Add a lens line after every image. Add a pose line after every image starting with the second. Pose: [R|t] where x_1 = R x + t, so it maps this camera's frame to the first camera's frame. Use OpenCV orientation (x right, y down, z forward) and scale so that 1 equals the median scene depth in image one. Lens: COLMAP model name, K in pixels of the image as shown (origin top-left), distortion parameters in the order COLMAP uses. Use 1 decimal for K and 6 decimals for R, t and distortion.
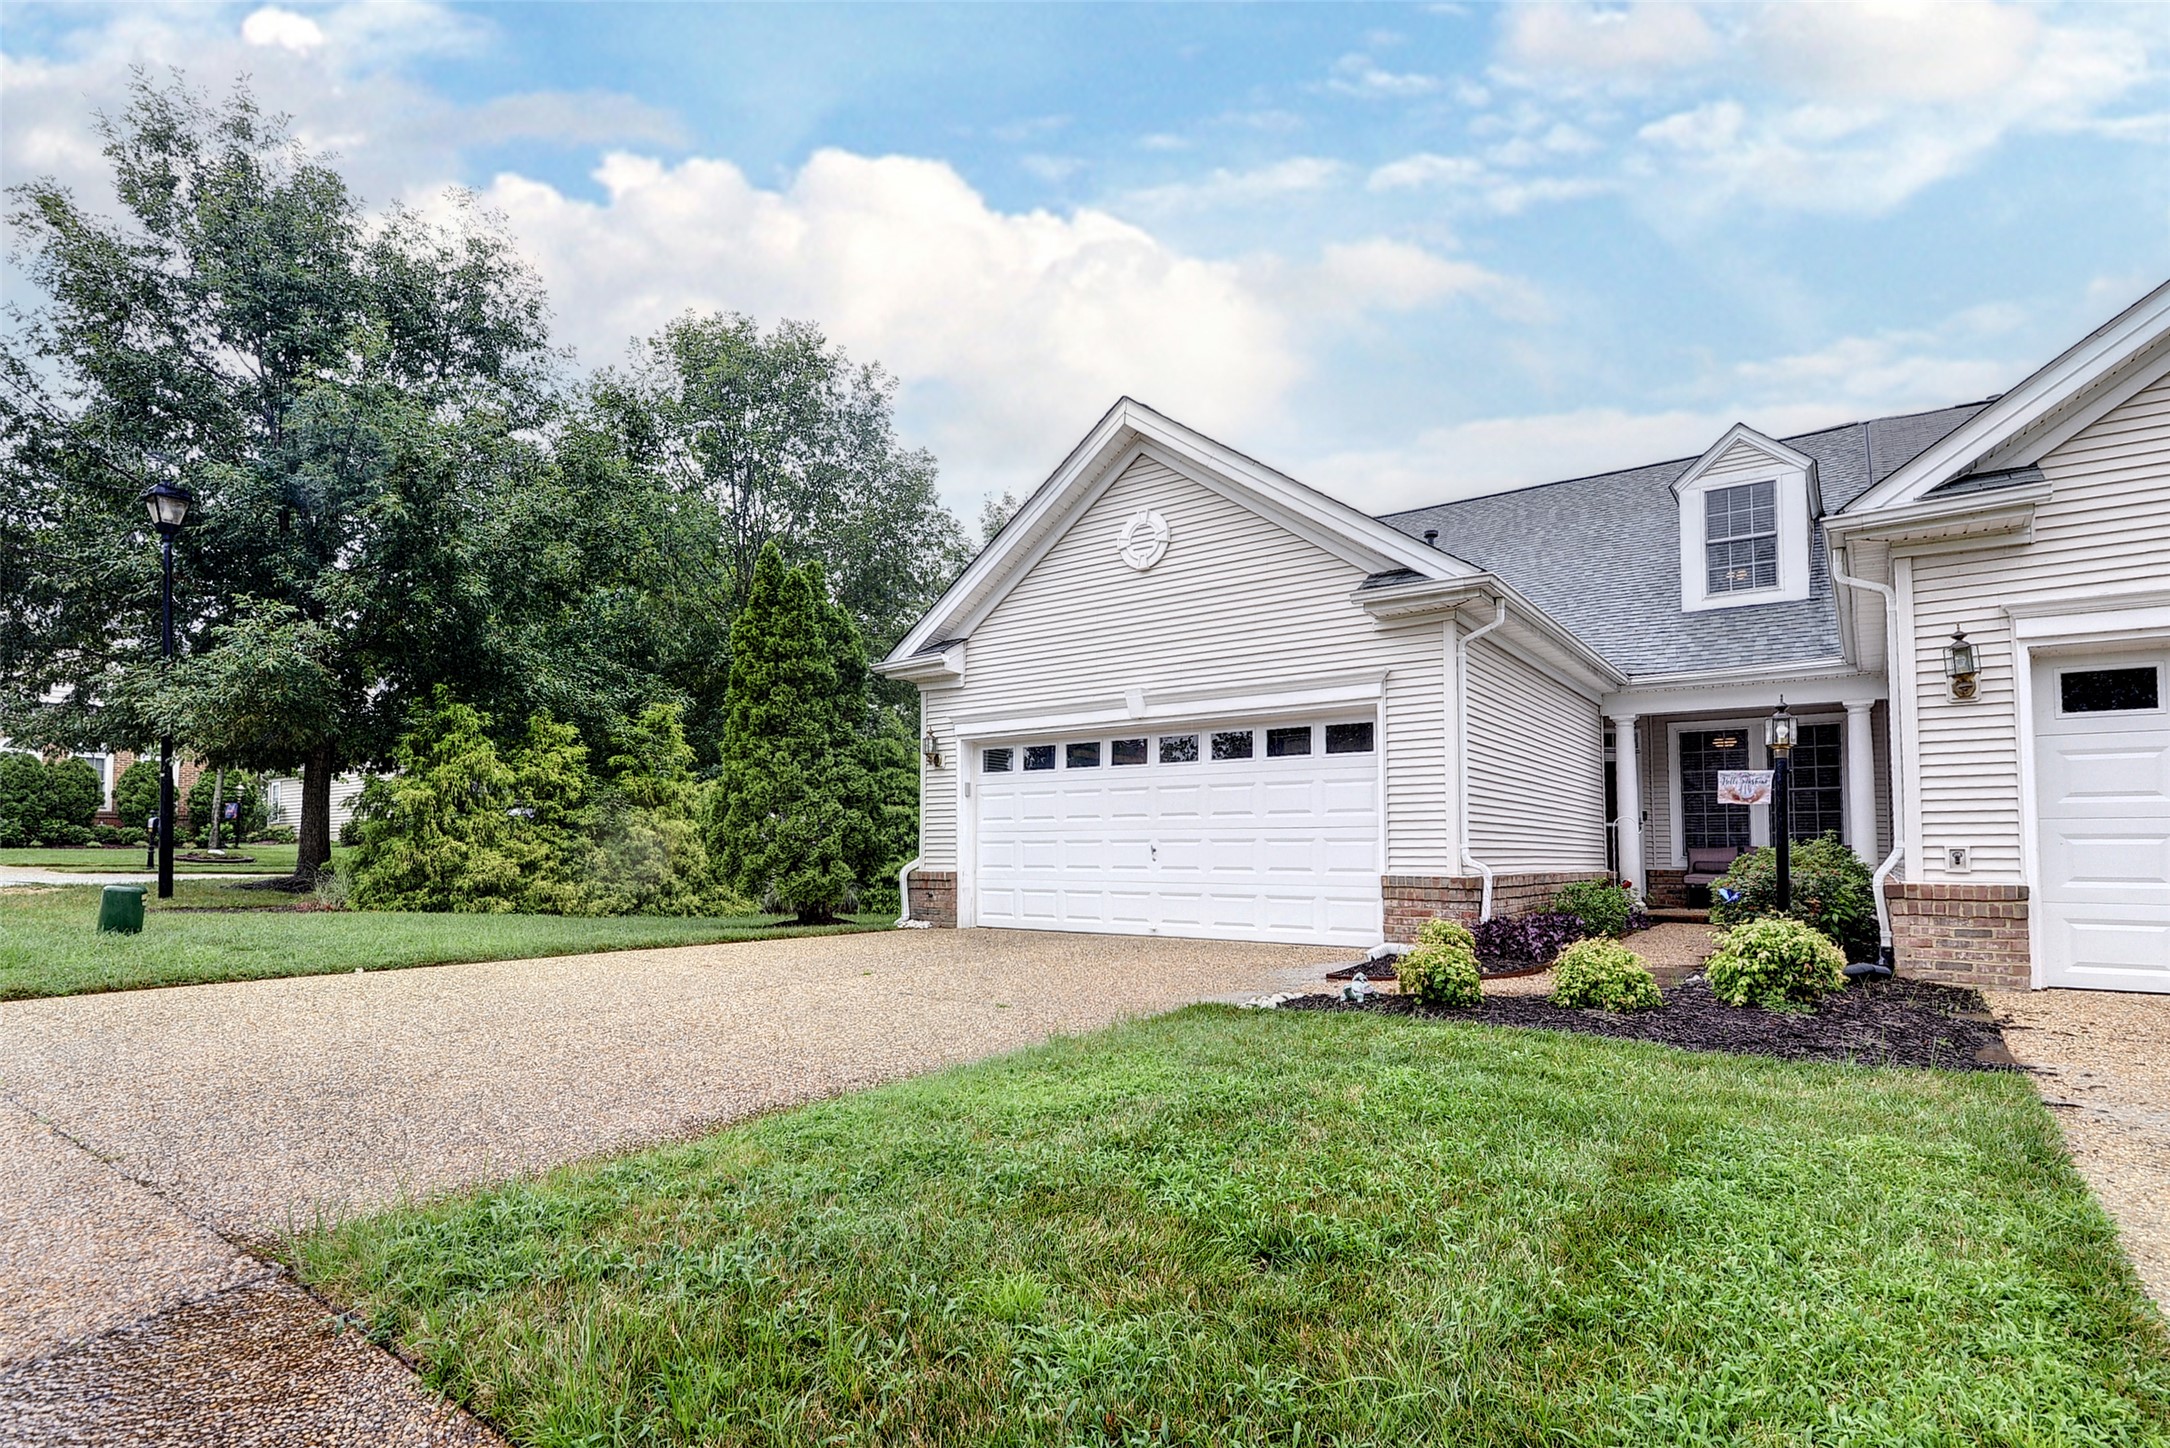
lens RADIAL K [[1080.9, 0, 1088.3], [0, 1080.9, 787.9], [0, 0, 1]] dist [0.036555, -0.020230]
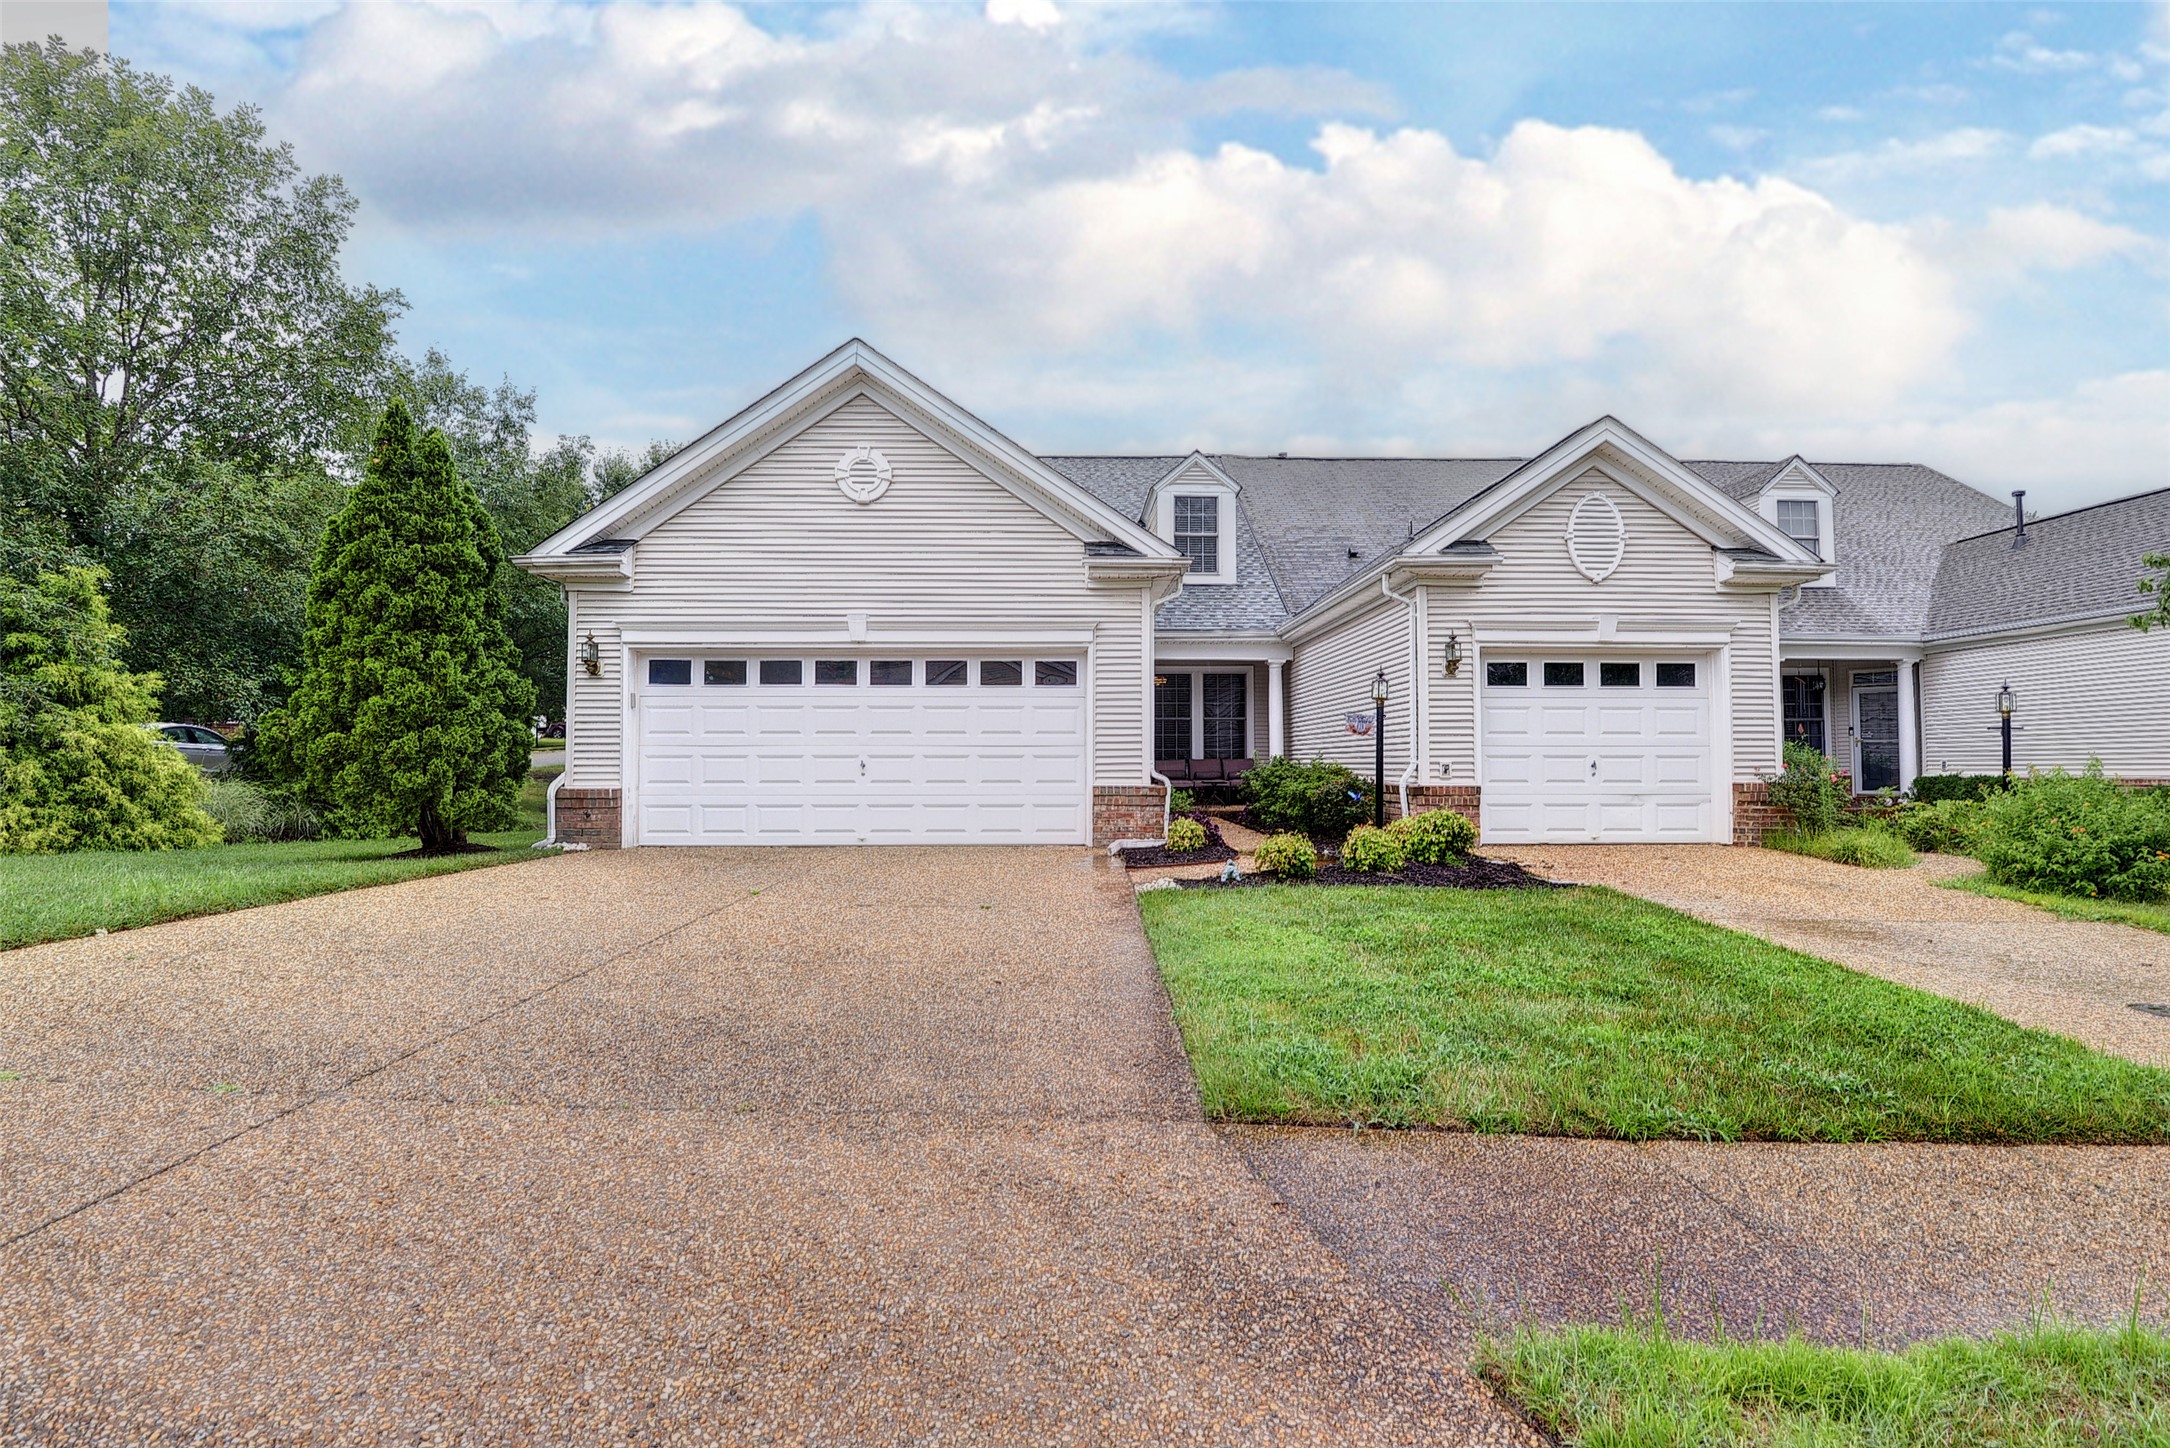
lens RADIAL K [[1049.6, 0, 1085.0], [0, 1049.6, 724.0], [0, 0, 1]] dist [-0.000216, -0.032059]
pose [[0.798218, 0.020430, 0.602023, -0.358655], [-0.035364, 0.999290, 0.012977, -0.004530], [-0.601330, -0.031648, 0.798374, 0.034751]]
